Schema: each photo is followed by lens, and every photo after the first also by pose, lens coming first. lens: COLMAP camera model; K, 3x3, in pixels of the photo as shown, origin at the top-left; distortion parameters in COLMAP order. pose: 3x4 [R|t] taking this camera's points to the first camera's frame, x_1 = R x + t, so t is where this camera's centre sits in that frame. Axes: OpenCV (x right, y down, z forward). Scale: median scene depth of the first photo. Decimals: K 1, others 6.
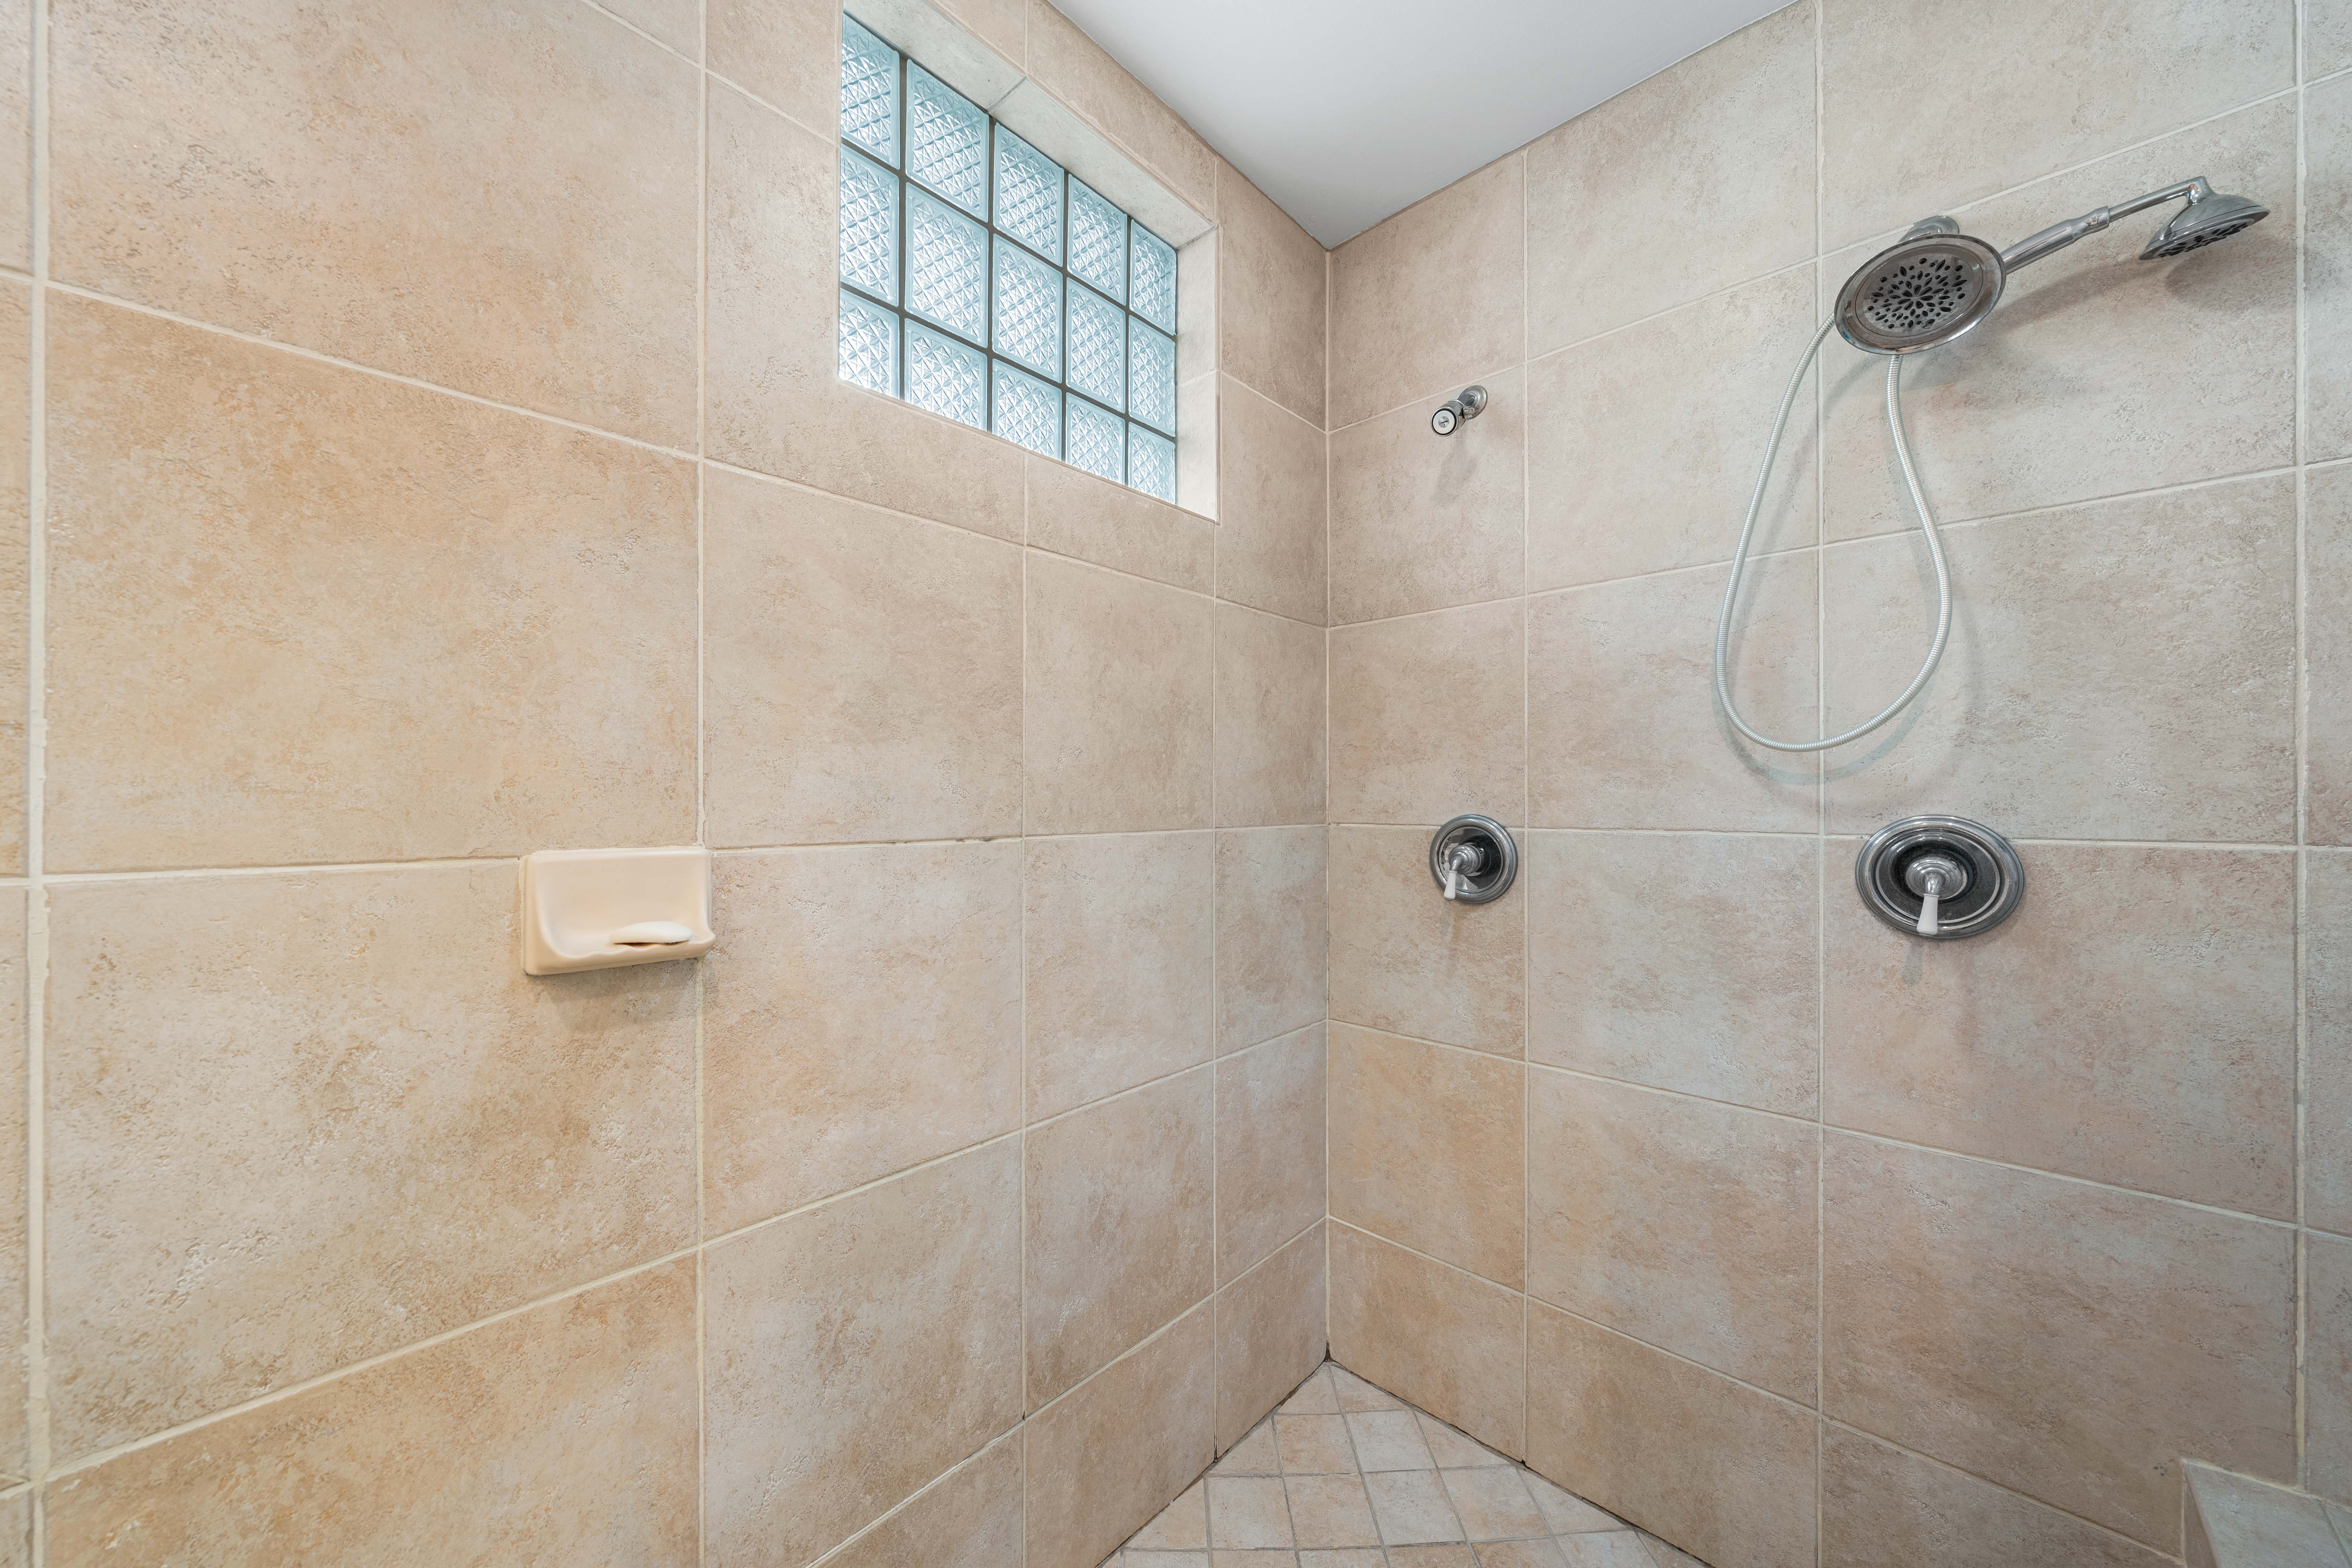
lens RADIAL K [[883.4, 0, 1176.7], [0, 883.4, 776.8], [0, 0, 1]] dist [0.000150, 0.000016]
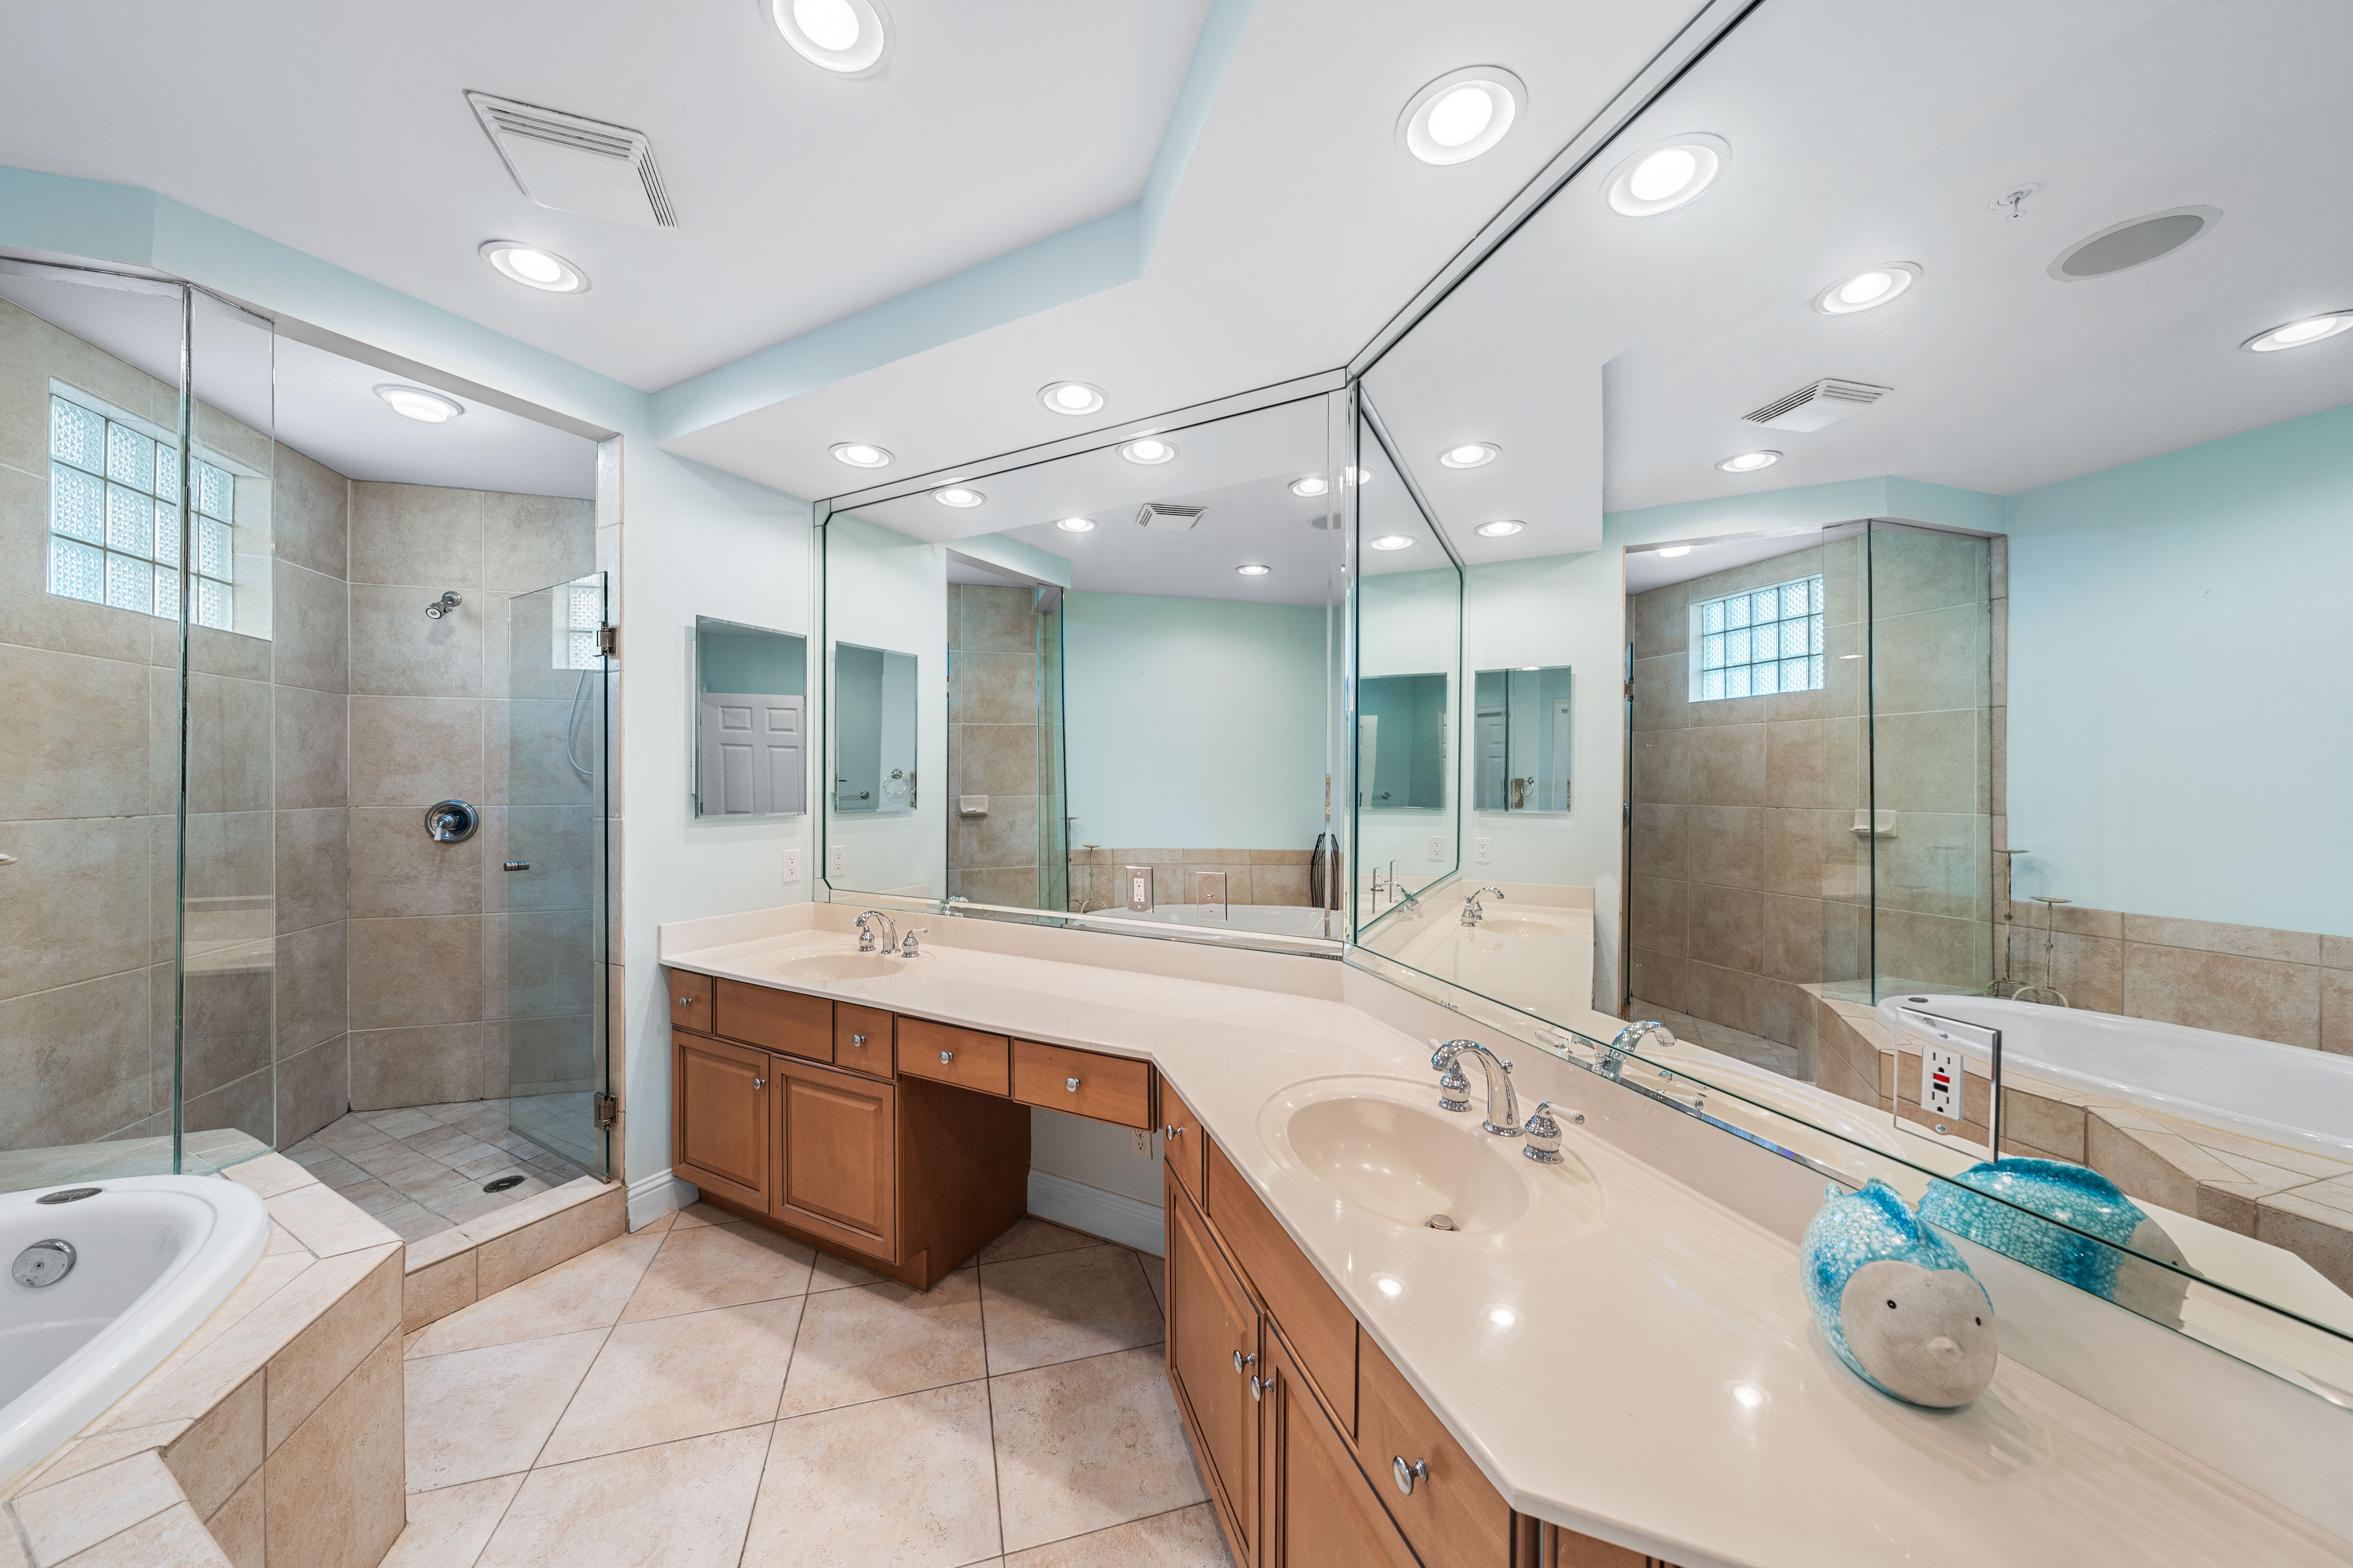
lens RADIAL K [[814.5, 0, 1176.5], [0, 814.5, 784.0], [0, 0, 1]] dist [-0.010958, 0.003840]
pose [[0.516856, -0.005234, 0.856056, -0.398091], [-0.014695, 0.999780, 0.014985, -0.045917], [-0.855946, -0.020325, 0.516665, -1.387768]]
